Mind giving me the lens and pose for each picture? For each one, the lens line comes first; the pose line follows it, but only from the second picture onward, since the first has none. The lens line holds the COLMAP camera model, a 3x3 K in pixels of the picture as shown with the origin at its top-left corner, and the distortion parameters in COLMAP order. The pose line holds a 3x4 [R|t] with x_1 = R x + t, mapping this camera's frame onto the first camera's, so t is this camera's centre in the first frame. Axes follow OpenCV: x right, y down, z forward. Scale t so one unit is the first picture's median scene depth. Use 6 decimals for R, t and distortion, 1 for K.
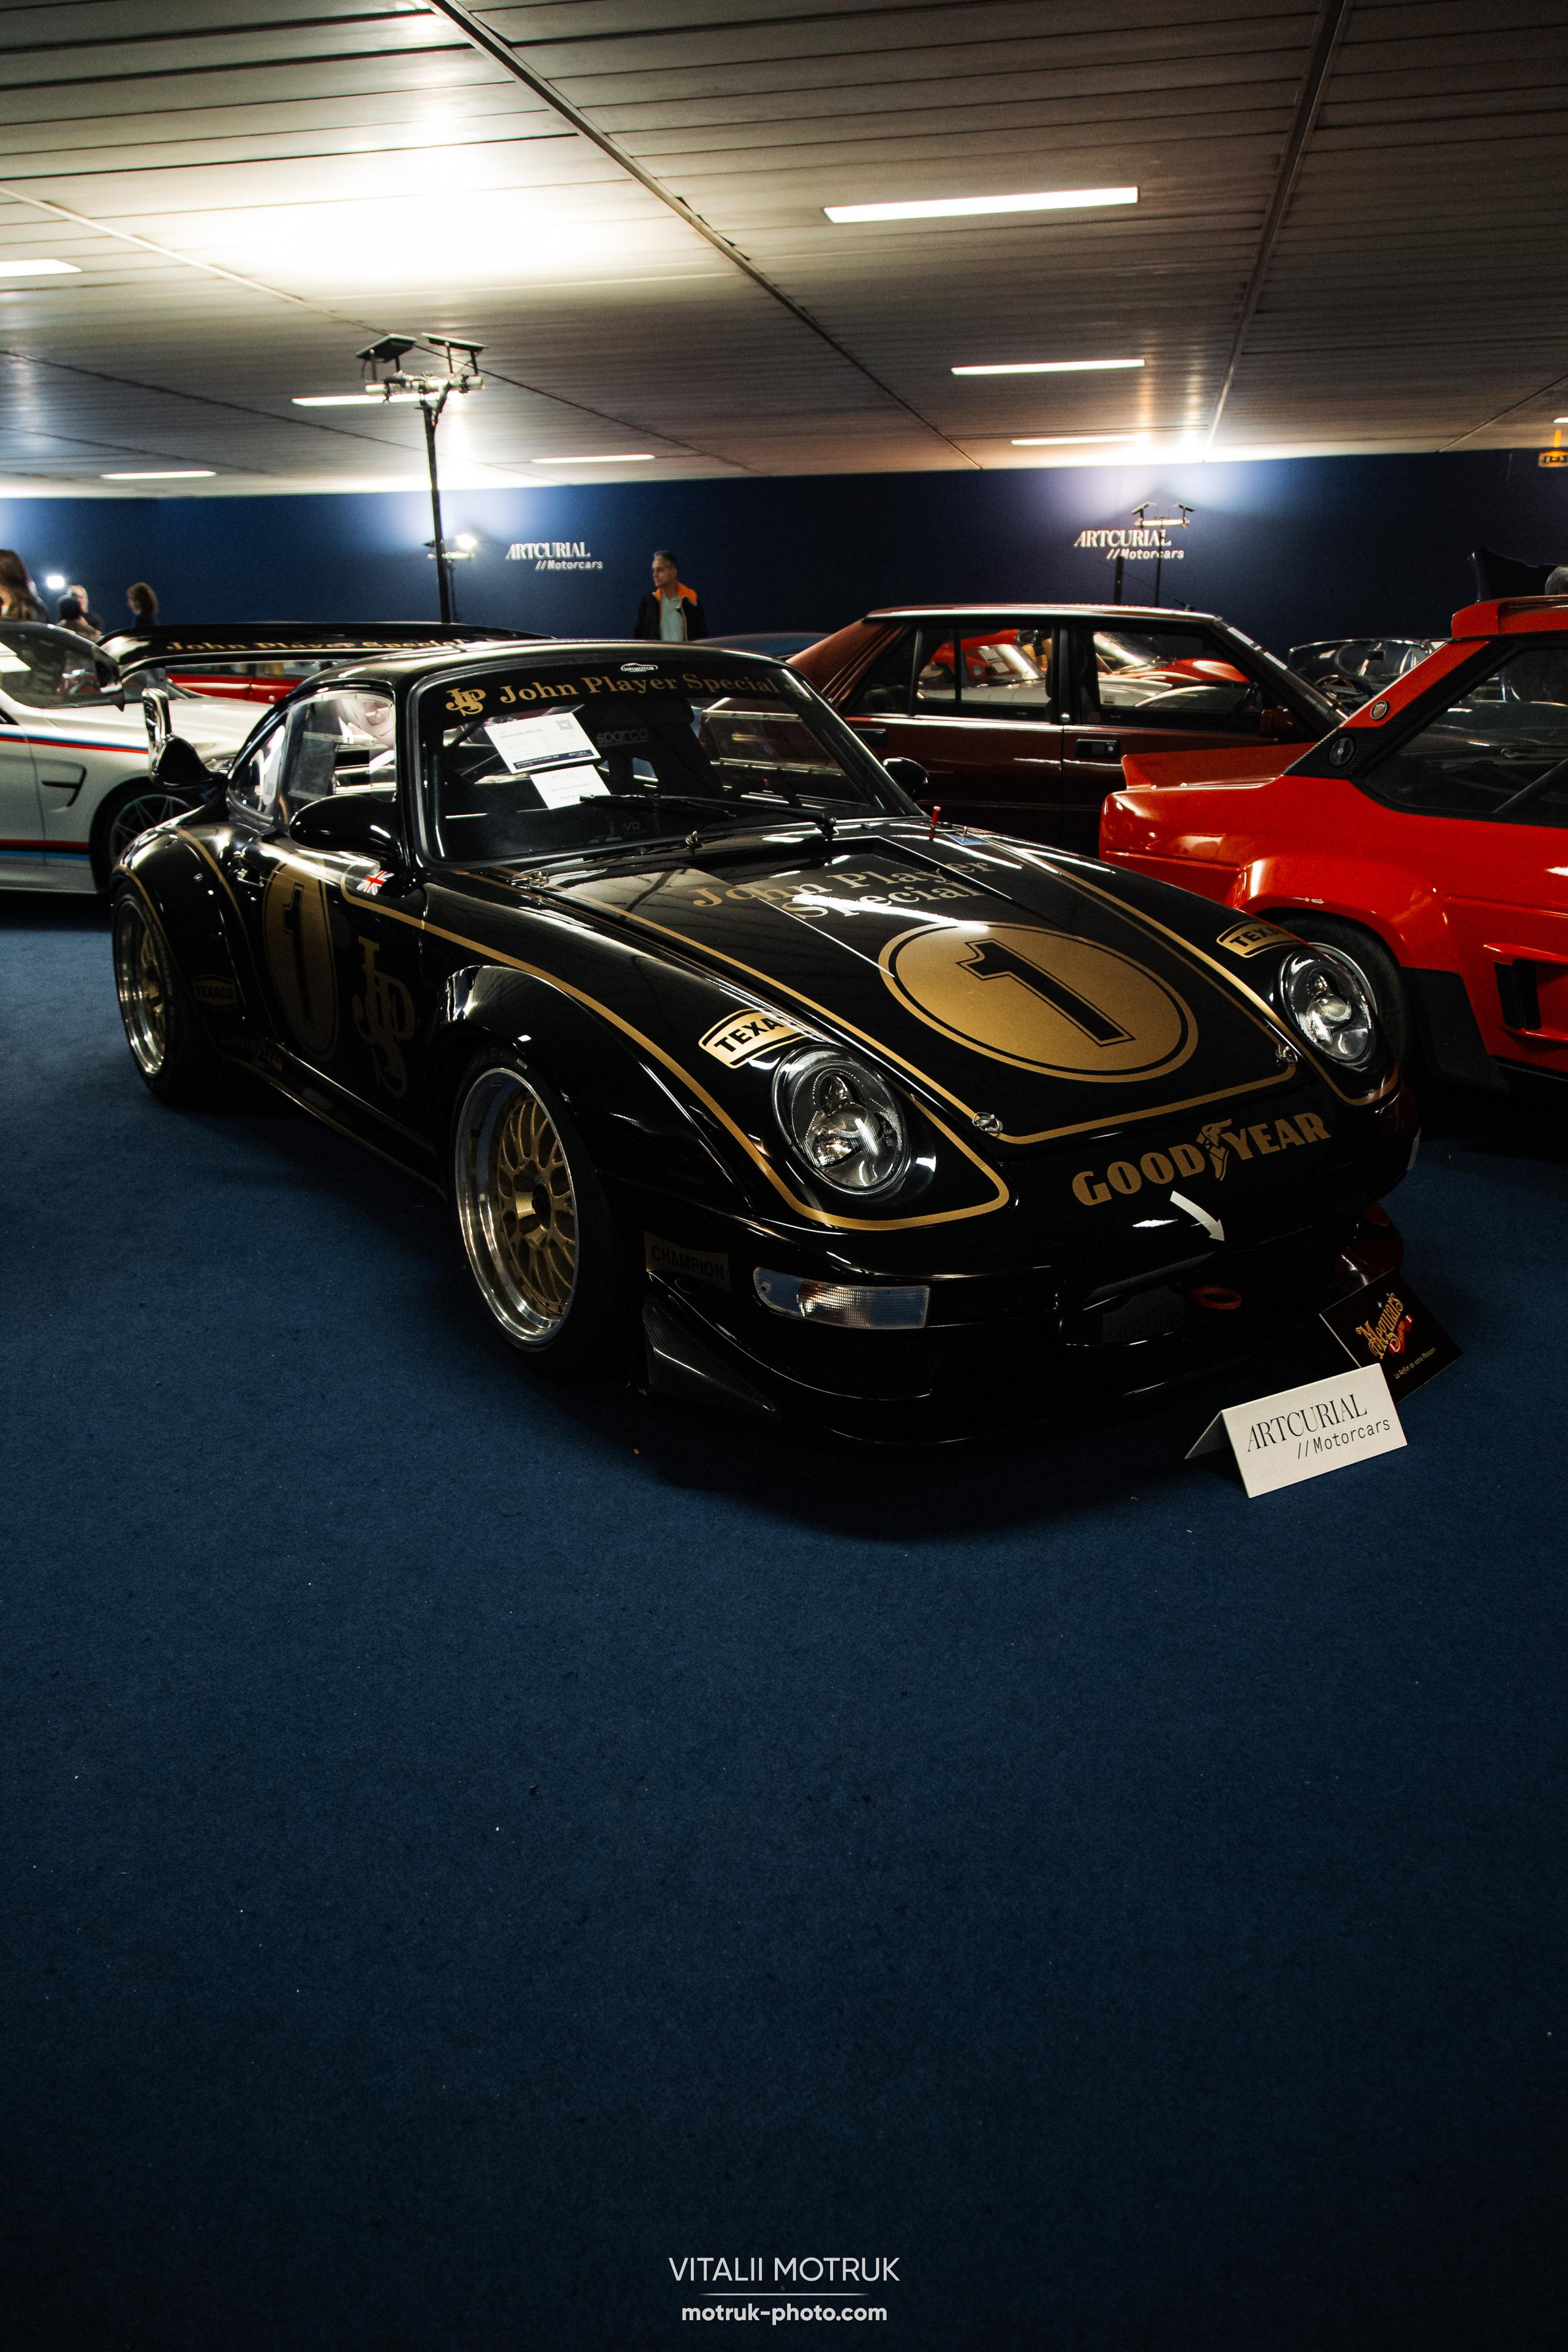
lens RADIAL K [[1612.4, 0, 784.0], [0, 1612.4, 1176.0], [0, 0, 1]] dist [-0.001917, 0.000794]
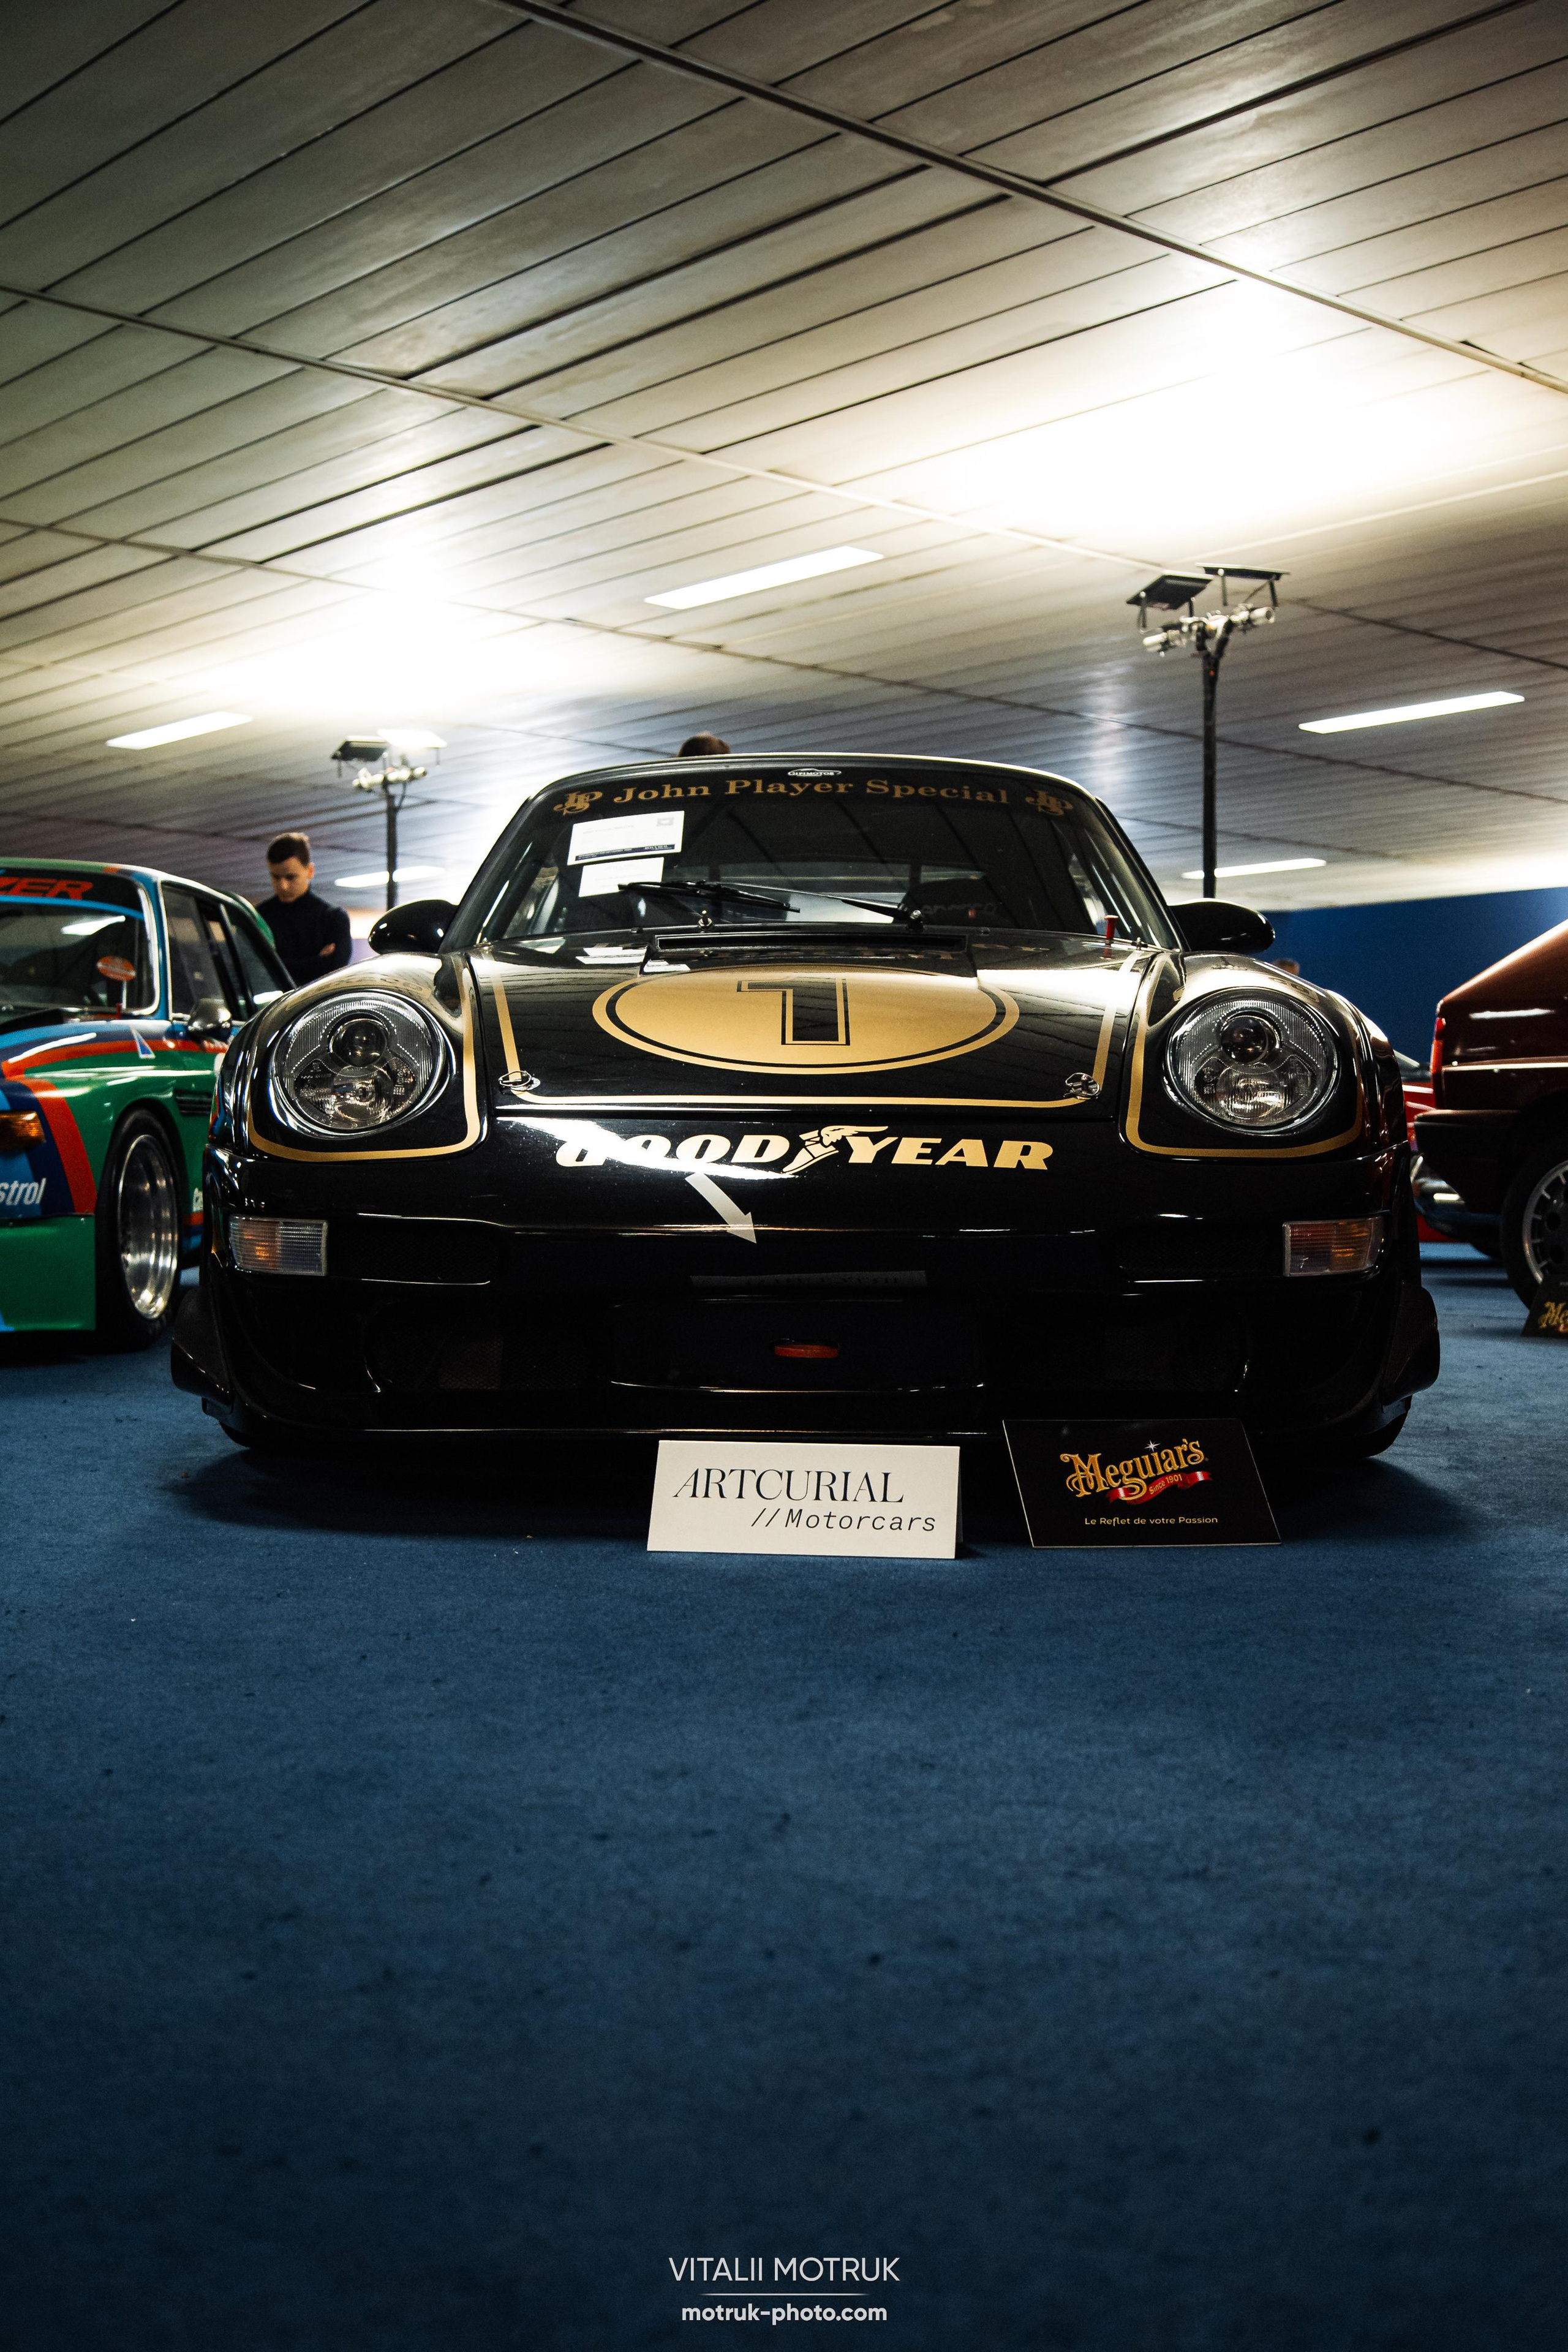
lens RADIAL K [[2601.2, 0, 784.0], [0, 2601.2, 1176.0], [0, 0, 1]] dist [0.023191, -0.009145]
pose [[0.804810, 0.014431, -0.593357, 0.736071], [-0.202470, 0.946415, -0.251606, 0.229643], [0.557931, 0.322632, 0.764605, 0.056264]]
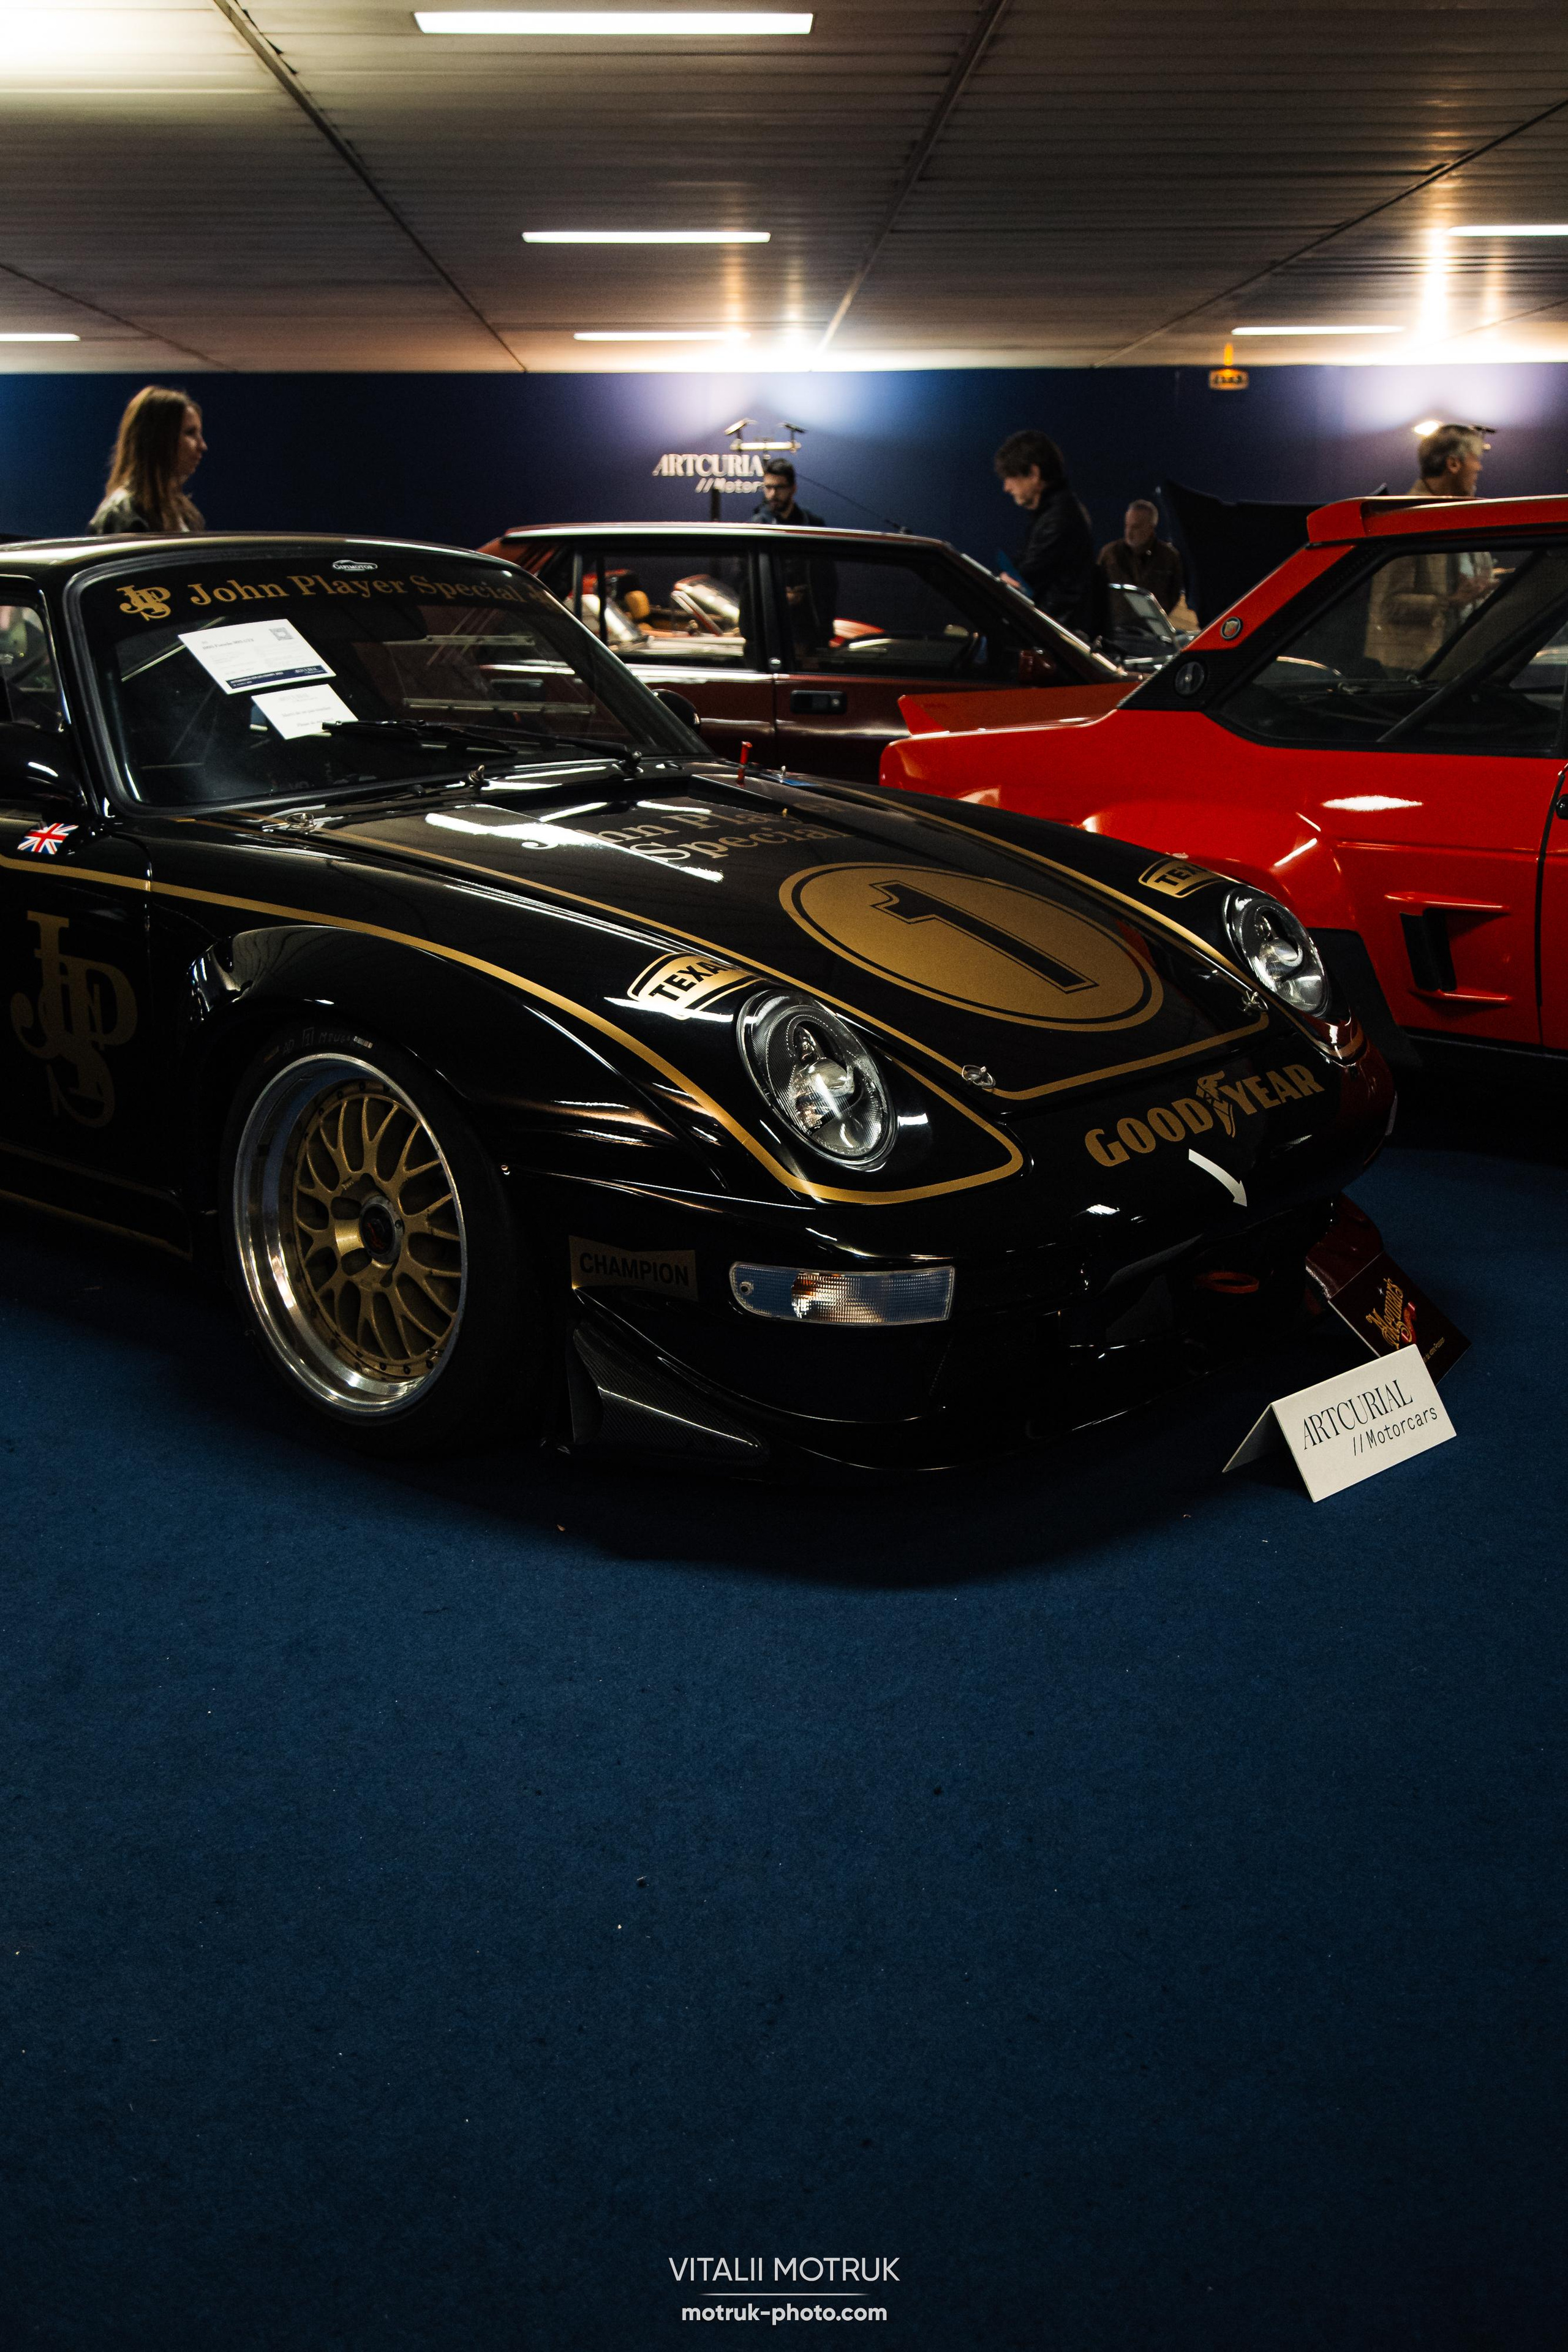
lens RADIAL K [[2220.8, 0, 784.0], [0, 2220.8, 1176.0], [0, 0, 1]] dist [0.019152, -0.017375]
pose [[0.968960, -0.056644, 0.240640, -0.177215], [0.073703, 0.995321, -0.062486, 0.058395], [-0.235974, 0.078282, 0.968601, -0.051632]]
